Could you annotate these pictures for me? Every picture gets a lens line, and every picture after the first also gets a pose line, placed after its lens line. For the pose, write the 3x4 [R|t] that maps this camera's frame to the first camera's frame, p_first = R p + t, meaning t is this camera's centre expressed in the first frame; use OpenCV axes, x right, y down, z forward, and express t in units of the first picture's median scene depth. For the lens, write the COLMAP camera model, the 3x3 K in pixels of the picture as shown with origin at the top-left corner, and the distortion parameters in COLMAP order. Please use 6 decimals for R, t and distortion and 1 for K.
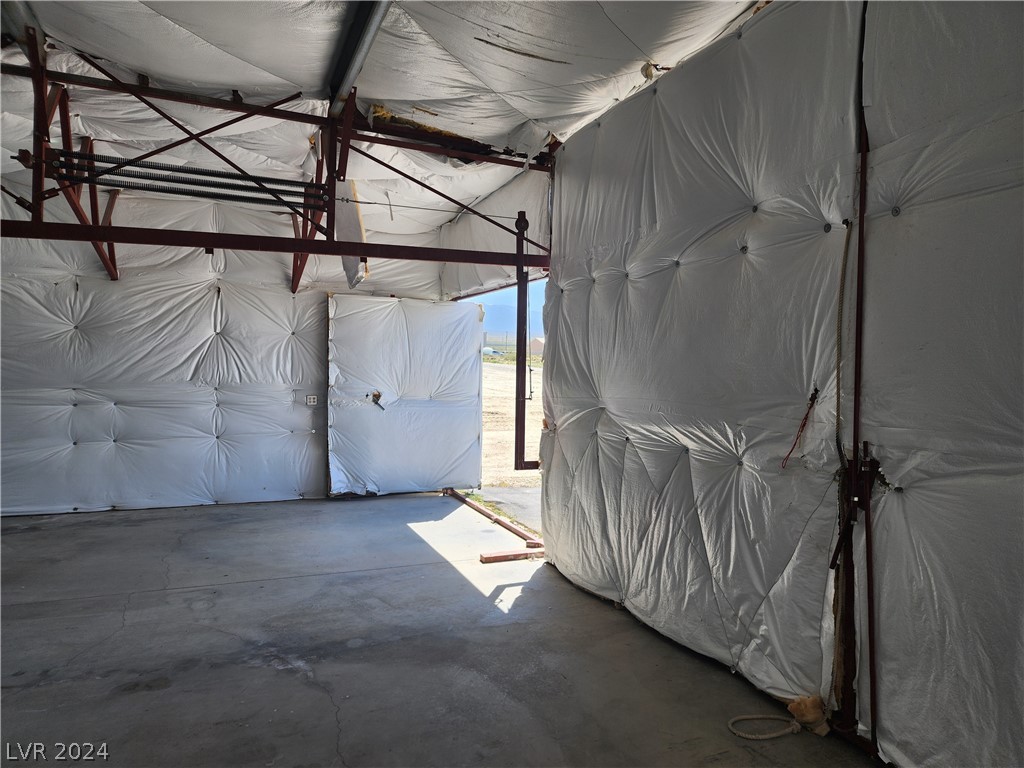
lens RADIAL K [[682.3, 0, 528.9], [0, 682.3, 395.5], [0, 0, 1]] dist [0.069994, -0.062983]
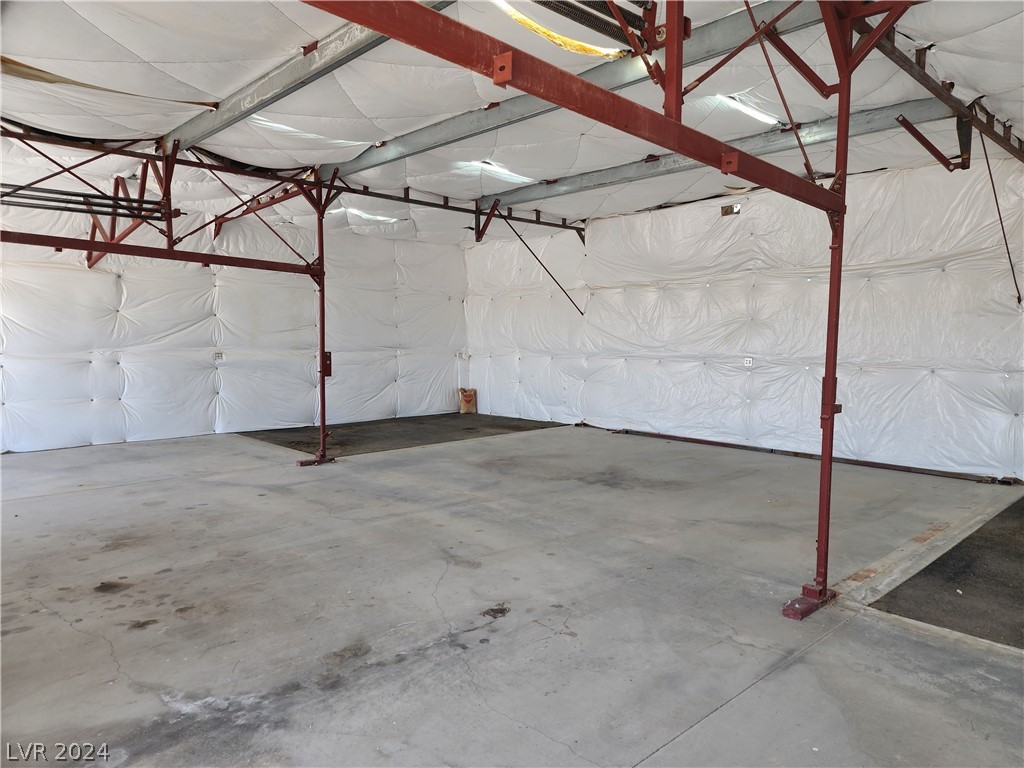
lens RADIAL K [[682.3, 0, 524.6], [0, 682.3, 389.4], [0, 0, 1]] dist [0.069994, -0.062983]
pose [[-0.937302, -0.000223, -0.348517, -0.331025], [-0.040893, 0.993163, 0.109342, -0.062150], [0.346110, 0.116738, -0.930903, 1.458359]]
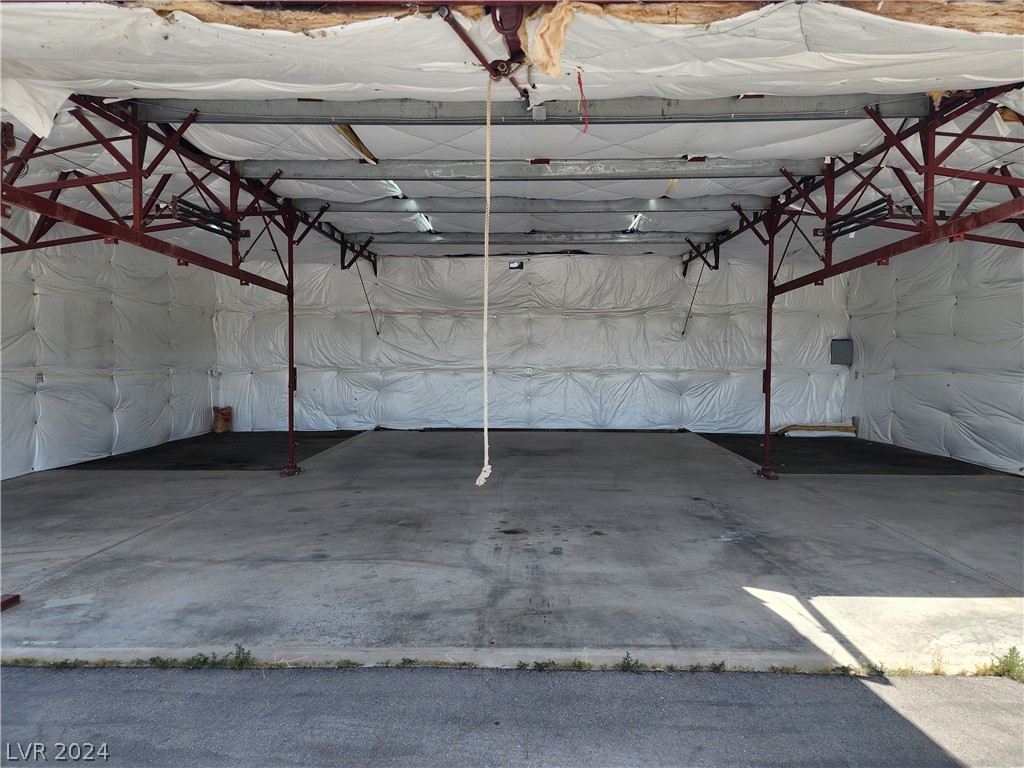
lens RADIAL K [[682.3, 0, 517.8], [0, 682.3, 375.3], [0, 0, 1]] dist [0.069994, -0.062983]
pose [[-0.422131, 0.002510, -0.906531, 1.012592], [-0.048706, 0.998489, 0.025445, 0.000822], [0.905226, 0.054894, -0.421371, 0.960032]]
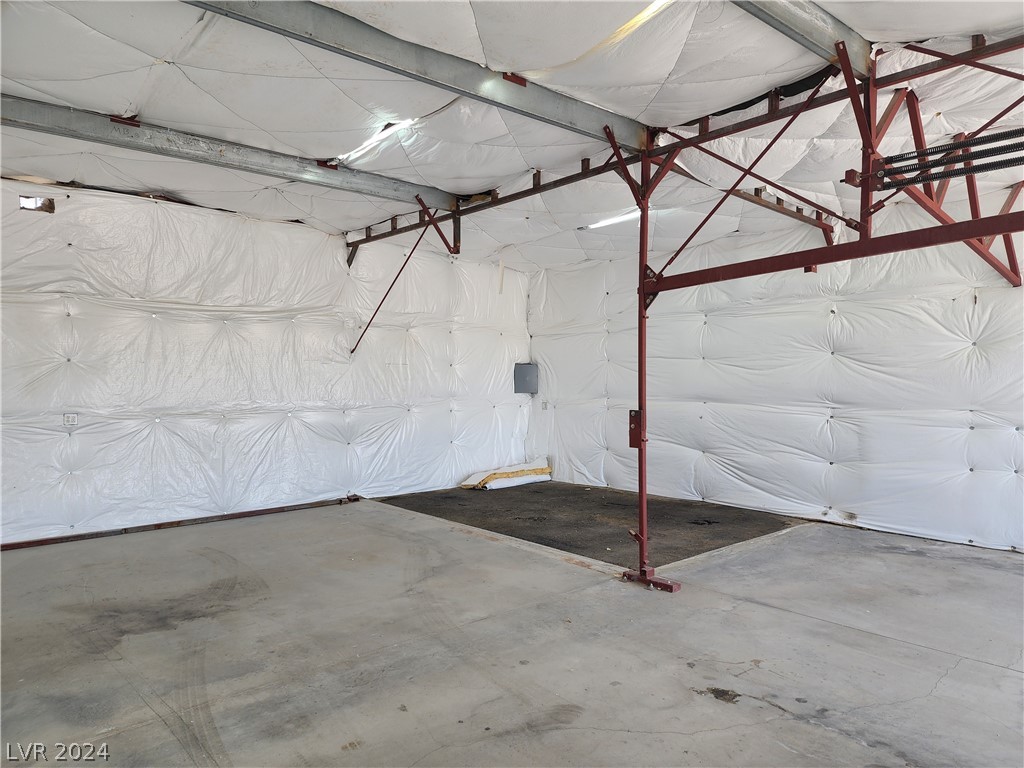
lens RADIAL K [[682.3, 0, 529.4], [0, 682.3, 392.6], [0, 0, 1]] dist [0.069994, -0.062983]
pose [[0.309923, -0.003387, -0.950756, 0.063206], [-0.025915, 0.999592, -0.012009, -0.010839], [0.950408, 0.028361, 0.309709, 0.238797]]
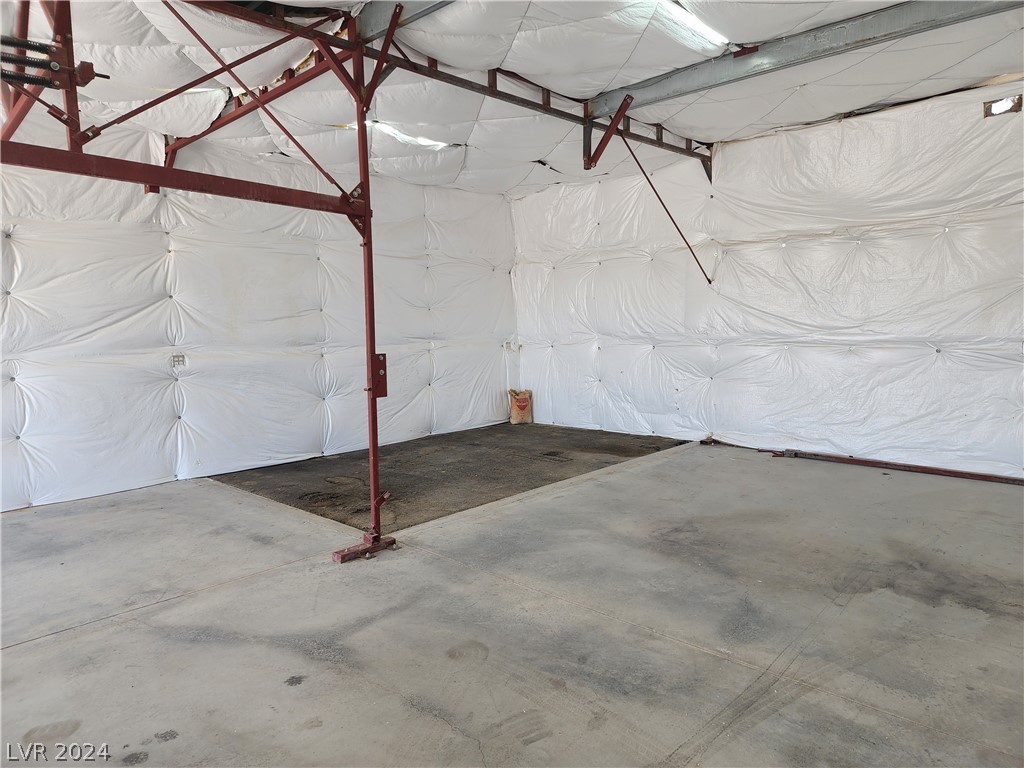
lens RADIAL K [[682.3, 0, 513.4], [0, 682.3, 380.2], [0, 0, 1]] dist [0.069994, -0.062983]
pose [[-0.921571, 0.032522, -0.386845, -0.263568], [-0.016014, 0.992452, 0.121584, -0.029158], [0.387879, 0.118244, -0.914094, 0.592306]]
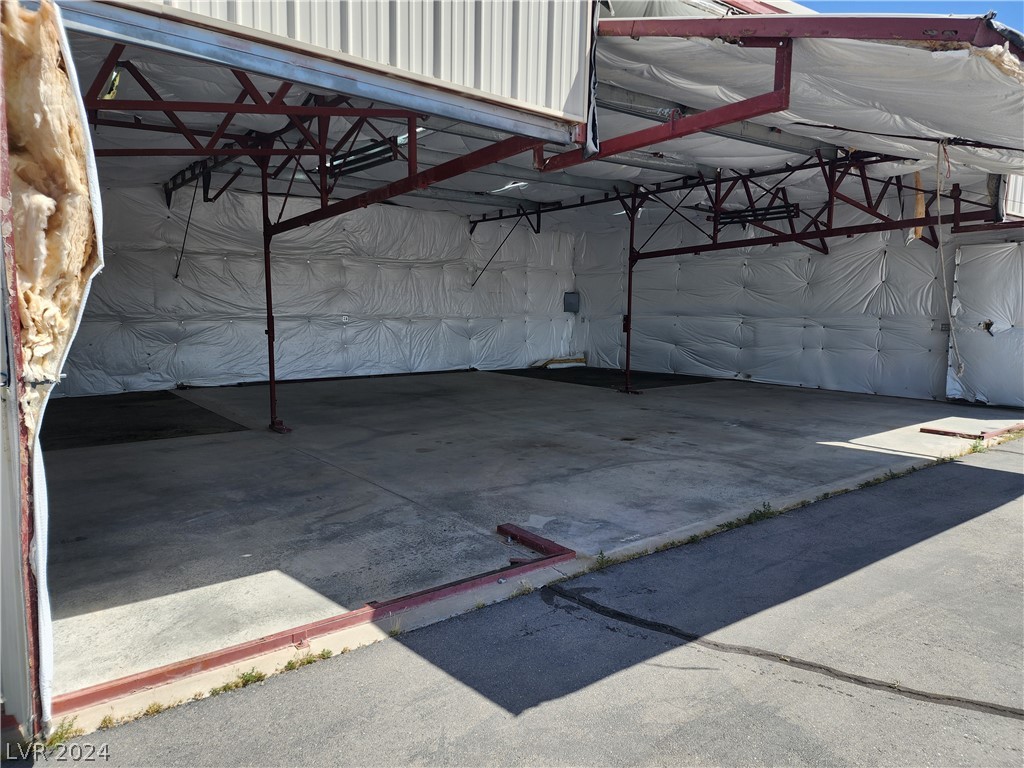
lens RADIAL K [[682.3, 0, 513.3], [0, 682.3, 379.2], [0, 0, 1]] dist [0.069994, -0.062983]
pose [[0.236053, 0.080060, -0.968437, 1.385316], [-0.038232, 0.996594, 0.073069, 0.070001], [0.970988, 0.019777, 0.238310, -0.232239]]
